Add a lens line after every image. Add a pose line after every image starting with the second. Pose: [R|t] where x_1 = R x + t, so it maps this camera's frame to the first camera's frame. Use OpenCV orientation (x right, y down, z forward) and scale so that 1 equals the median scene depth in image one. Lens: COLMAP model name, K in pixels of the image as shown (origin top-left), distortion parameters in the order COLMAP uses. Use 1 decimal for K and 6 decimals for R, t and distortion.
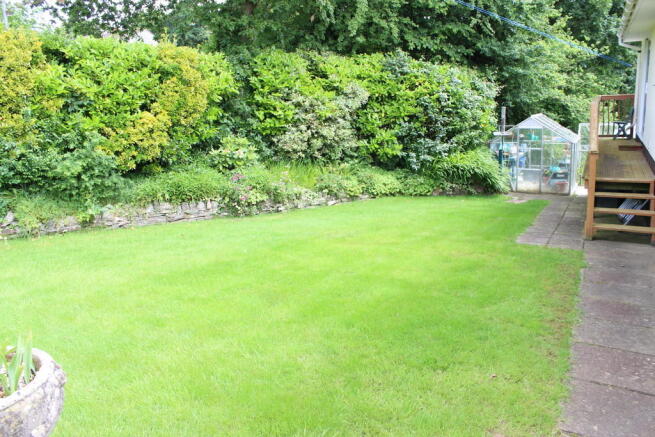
lens RADIAL K [[548.5, 0, 327.5], [0, 548.5, 218.5], [0, 0, 1]] dist [-0.191974, 0.225403]
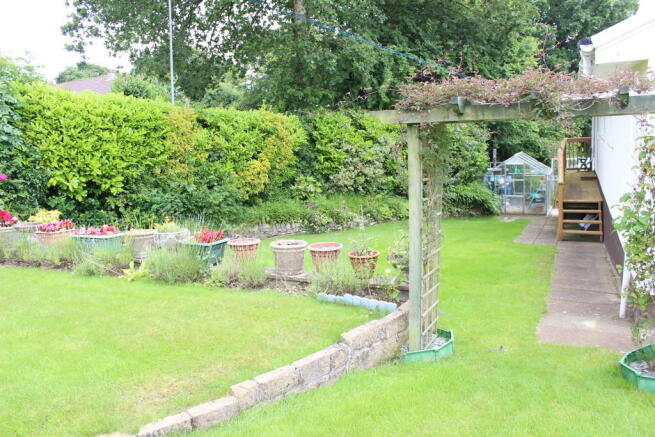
lens RADIAL K [[548.5, 0, 327.5], [0, 548.5, 218.5], [0, 0, 1]] dist [-0.191974, 0.225403]
pose [[0.999070, -0.019783, 0.038314, -0.159163], [0.021999, 0.998057, -0.058302, 0.035510], [-0.037086, 0.059090, 0.997564, -0.345843]]
